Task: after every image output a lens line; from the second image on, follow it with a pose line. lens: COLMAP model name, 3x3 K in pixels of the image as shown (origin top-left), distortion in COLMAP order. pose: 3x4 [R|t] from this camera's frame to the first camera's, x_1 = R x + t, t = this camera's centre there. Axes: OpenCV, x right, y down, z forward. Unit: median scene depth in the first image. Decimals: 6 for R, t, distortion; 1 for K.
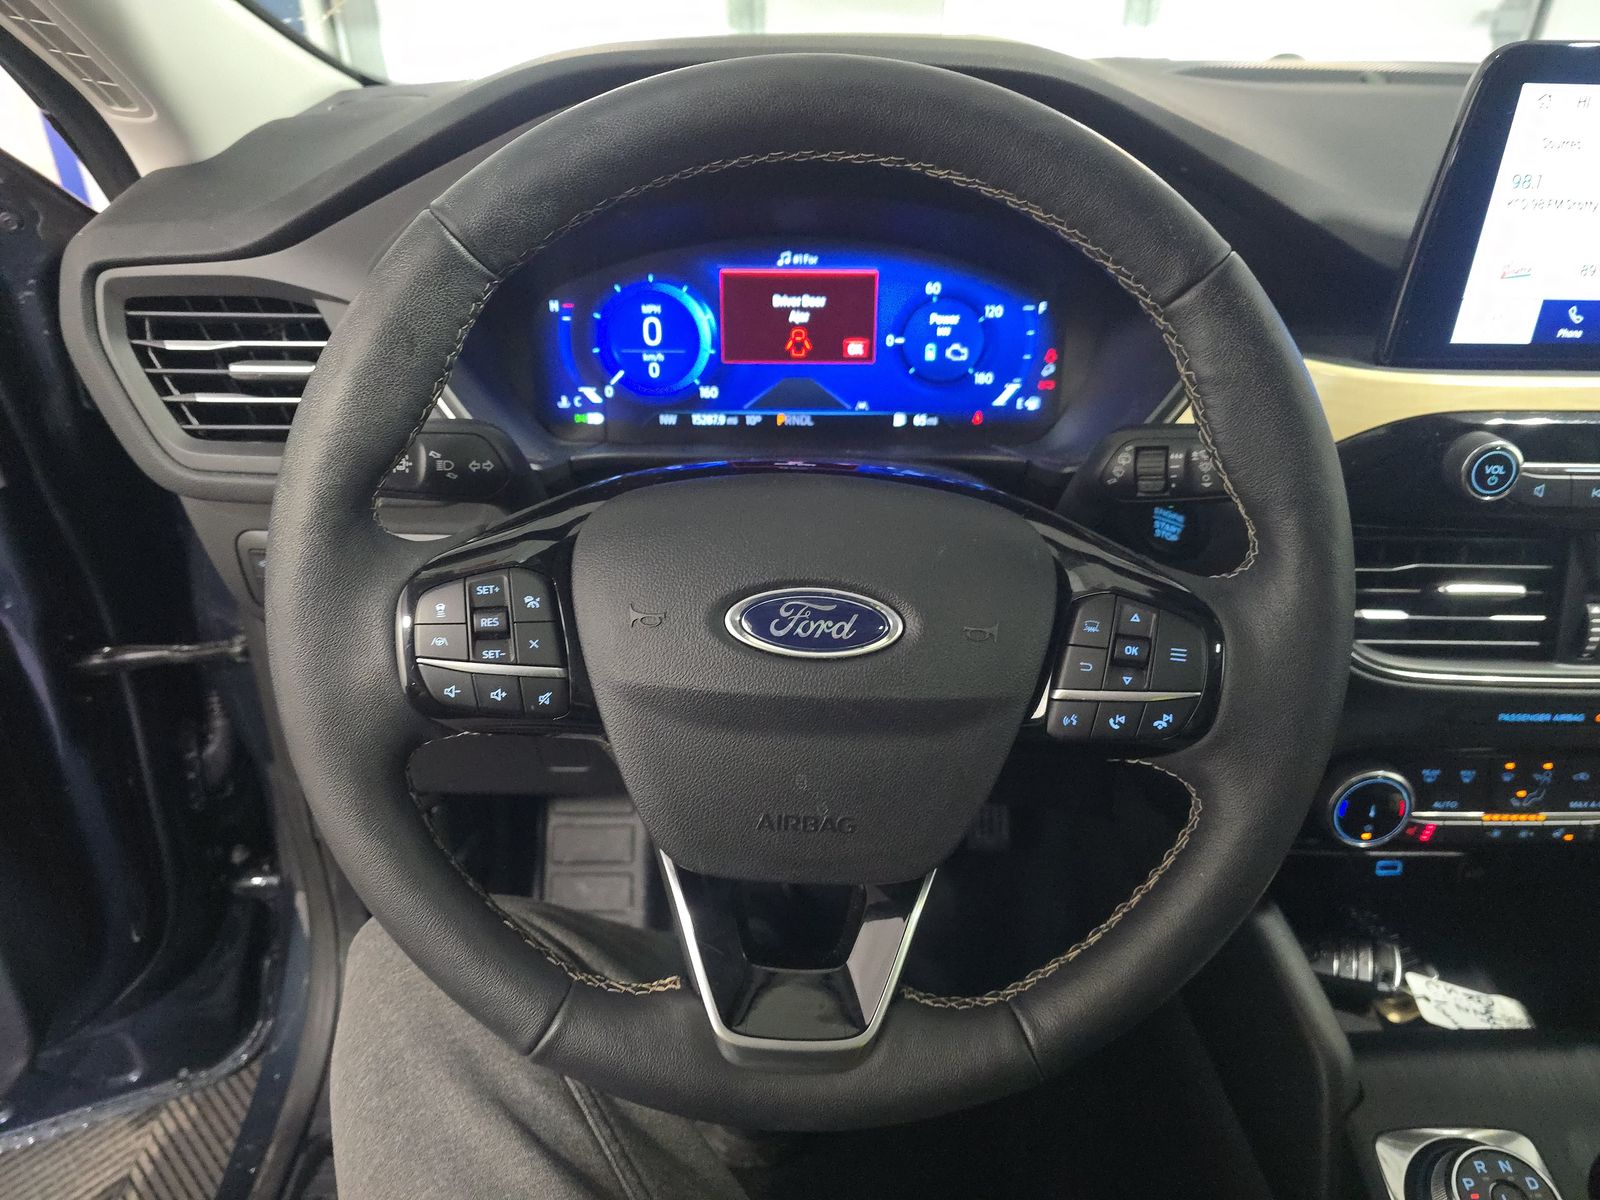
lens RADIAL K [[1087.1, 0, 747.5], [0, 1087.1, 651.1], [0, 0, 1]] dist [0.041300, -0.054408]
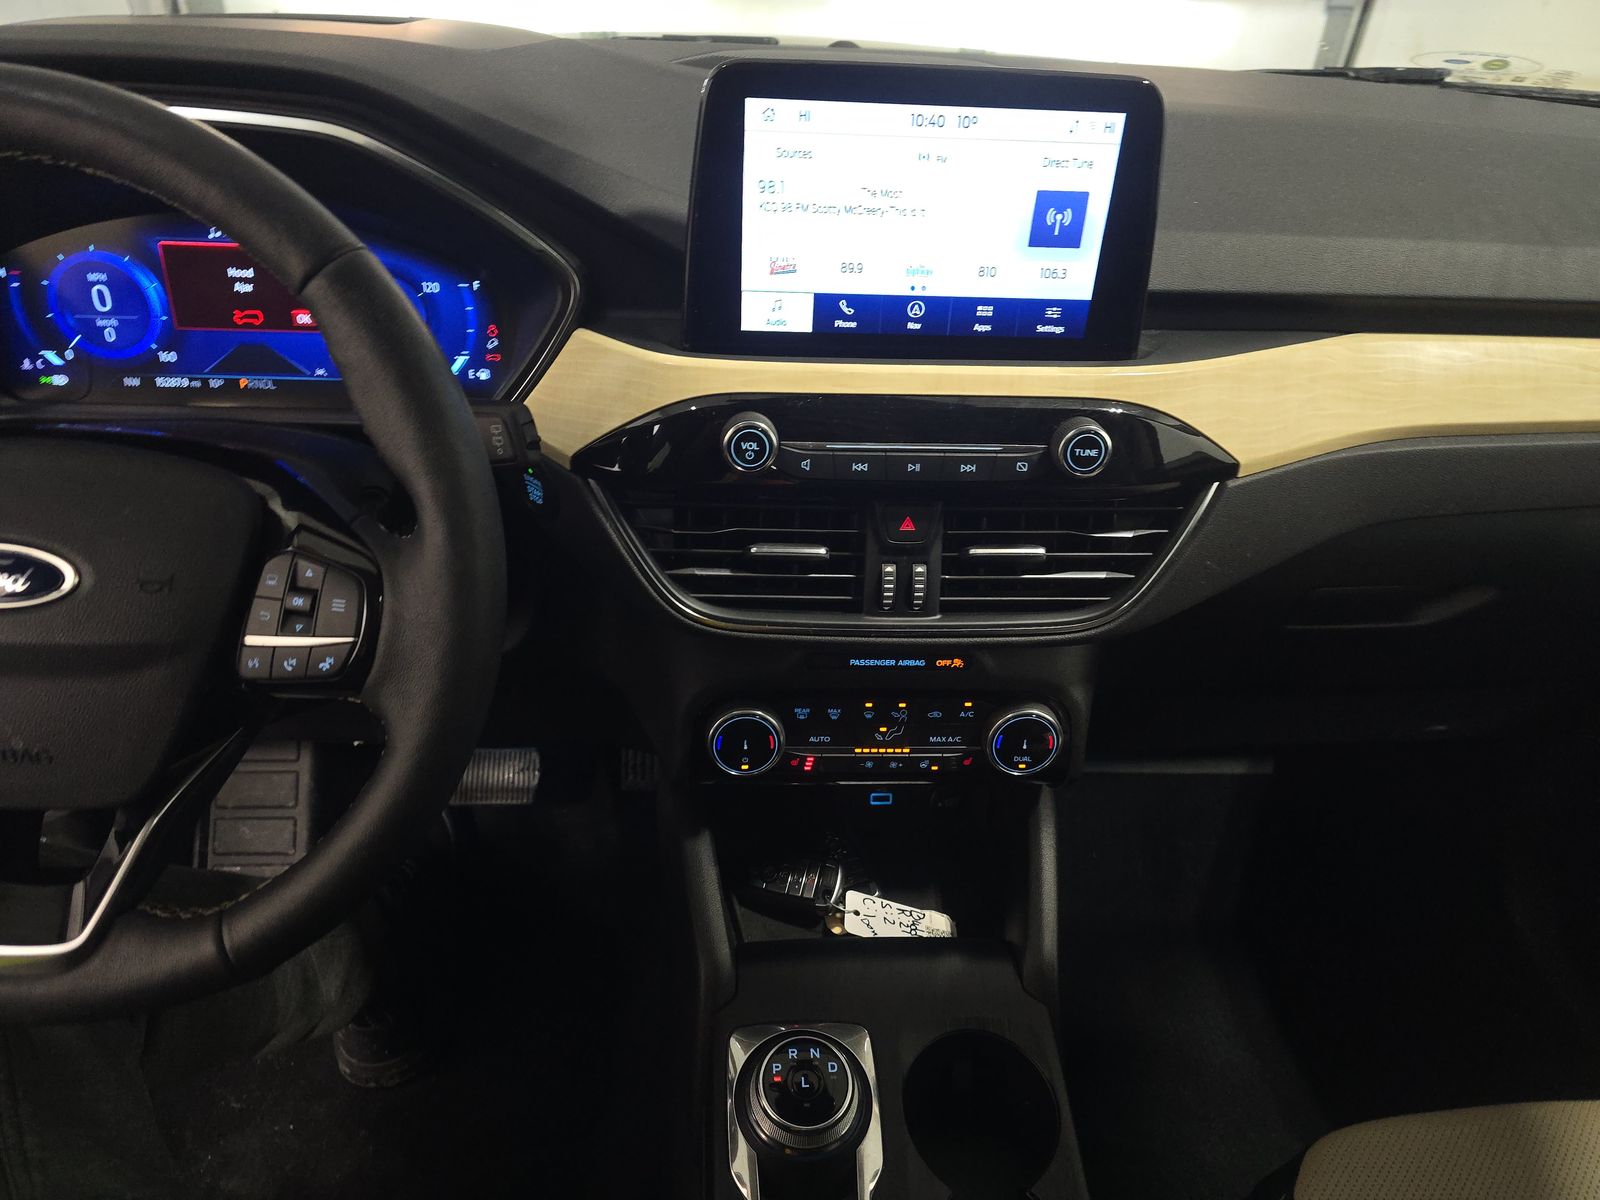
lens RADIAL K [[1087.1, 0, 791.7], [0, 1087.1, 641.4], [0, 0, 1]] dist [0.041300, -0.054408]
pose [[0.997665, 0.001058, 0.068282, 0.502879], [-0.003373, 0.999423, 0.033797, 0.000475], [-0.068207, -0.033949, 0.997093, -0.111667]]
